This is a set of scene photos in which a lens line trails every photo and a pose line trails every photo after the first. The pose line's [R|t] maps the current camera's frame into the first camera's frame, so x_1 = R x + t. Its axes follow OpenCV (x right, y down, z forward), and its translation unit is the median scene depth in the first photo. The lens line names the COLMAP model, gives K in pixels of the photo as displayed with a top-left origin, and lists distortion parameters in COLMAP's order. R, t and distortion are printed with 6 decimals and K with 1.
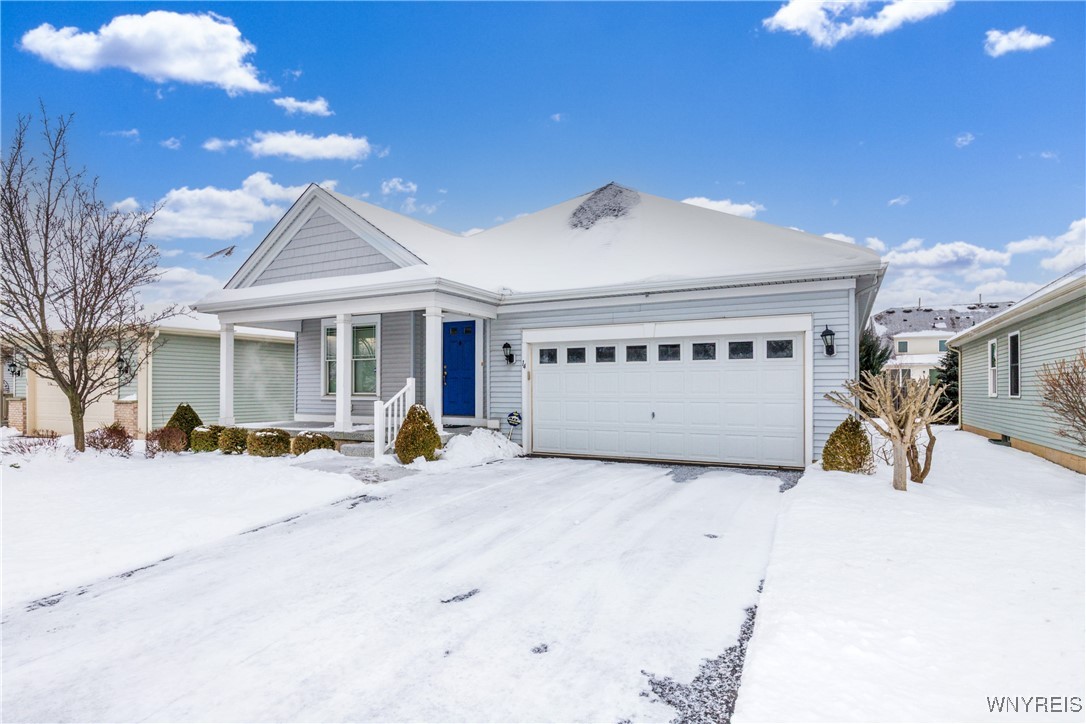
lens RADIAL K [[581.1, 0, 542.2], [0, 581.1, 386.1], [0, 0, 1]] dist [0.001164, 0.000209]
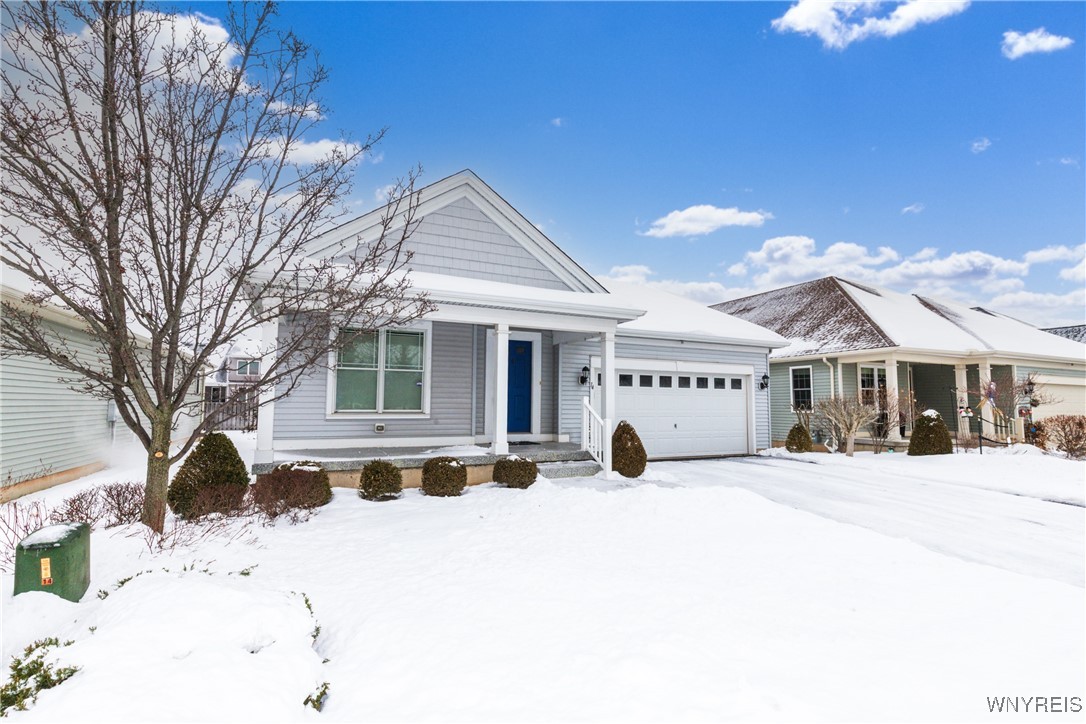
lens RADIAL K [[507.1, 0, 540.6], [0, 507.1, 357.4], [0, 0, 1]] dist [0.002937, 0.000147]
pose [[0.601115, 0.080362, 0.795111, -0.921514], [-0.011761, 0.995713, -0.091746, 0.001023], [-0.799076, 0.045798, 0.599484, 0.470106]]
